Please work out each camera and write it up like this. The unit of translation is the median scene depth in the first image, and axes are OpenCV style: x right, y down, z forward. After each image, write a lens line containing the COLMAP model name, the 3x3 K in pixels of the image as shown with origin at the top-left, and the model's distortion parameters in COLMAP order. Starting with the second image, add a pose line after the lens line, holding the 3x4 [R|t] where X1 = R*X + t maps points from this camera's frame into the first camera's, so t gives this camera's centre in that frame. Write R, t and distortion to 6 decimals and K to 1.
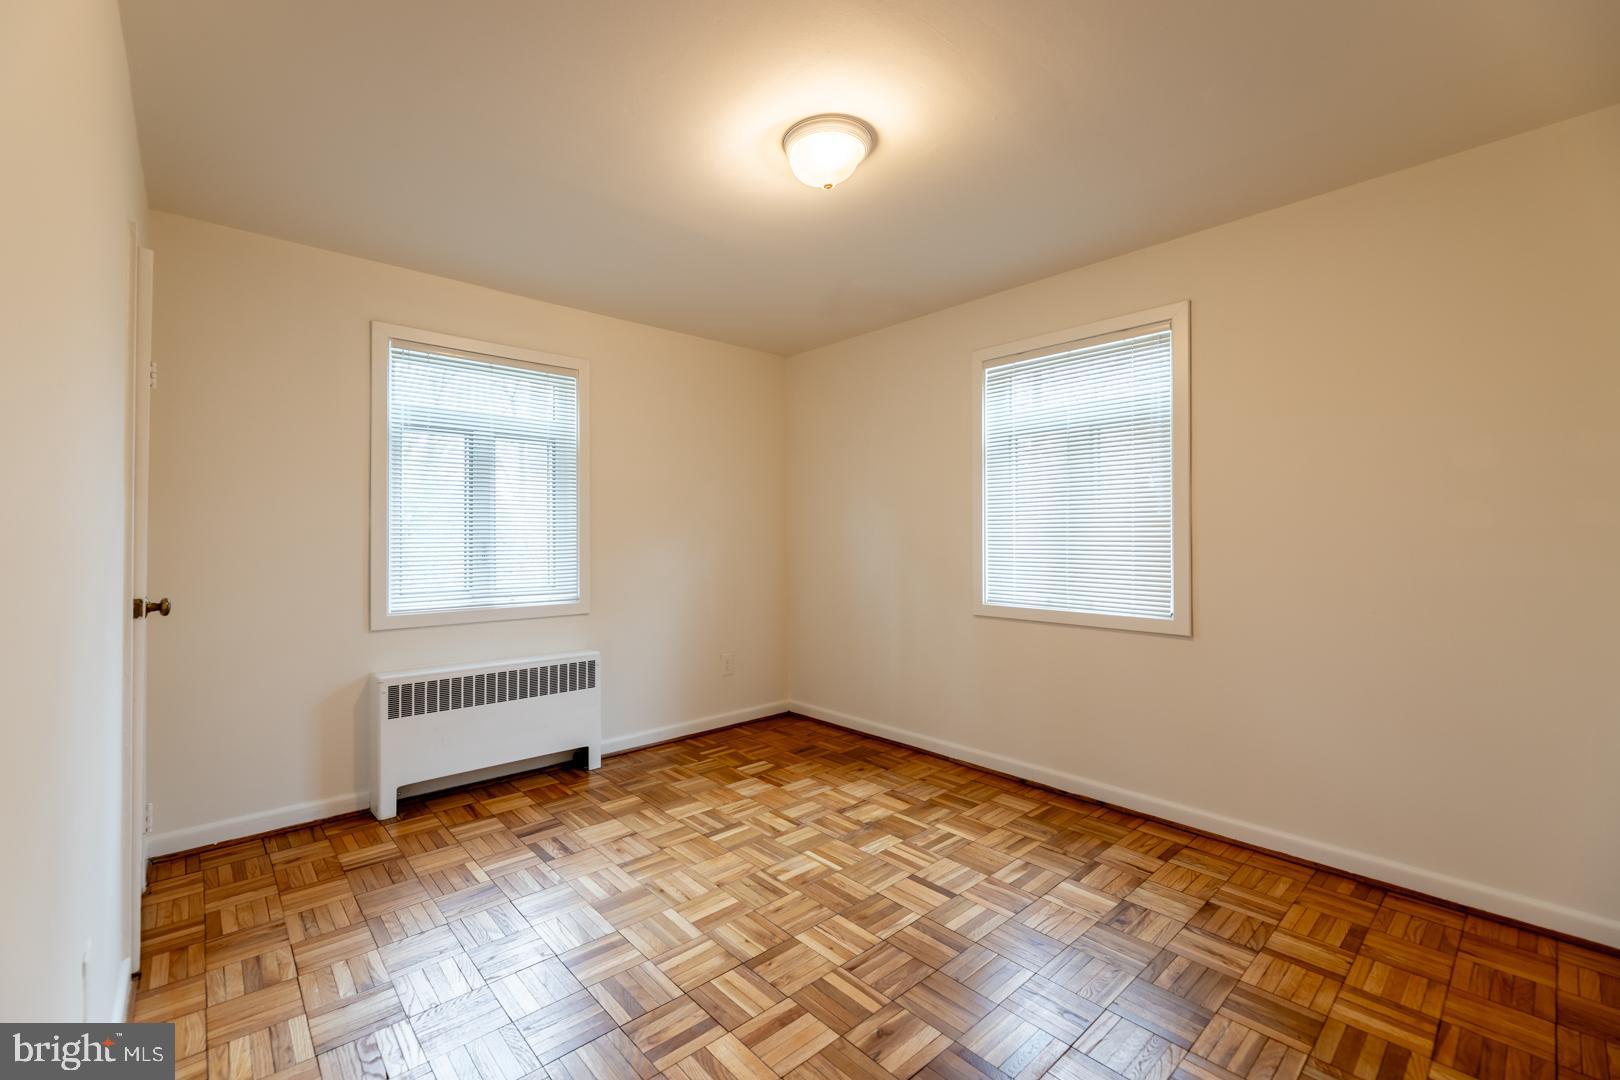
lens RADIAL K [[658.8, 0, 810.1], [0, 658.8, 535.0], [0, 0, 1]] dist [-0.010633, 0.000018]
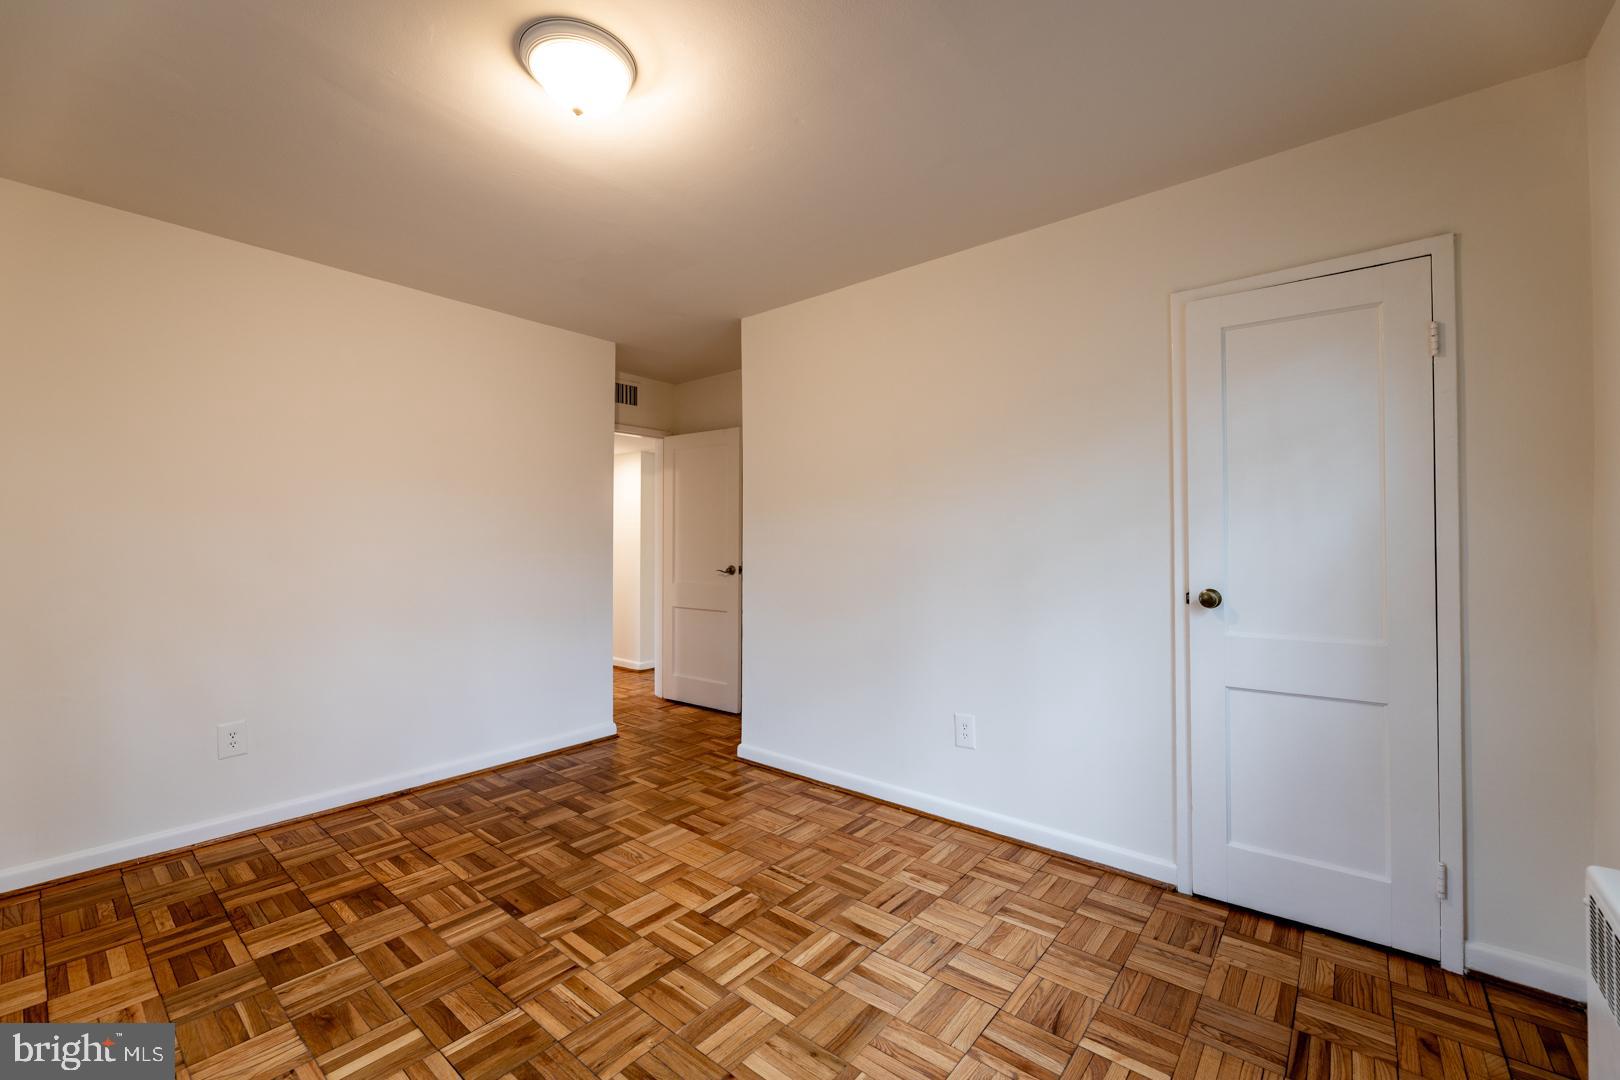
lens RADIAL K [[658.8, 0, 810.1], [0, 658.8, 535.0], [0, 0, 1]] dist [-0.010633, 0.000018]
pose [[-0.992352, 0.001692, -0.123427, -0.163287], [0.003403, 0.999901, -0.013655, 0.020490], [0.123392, -0.013971, -0.992260, 1.941923]]
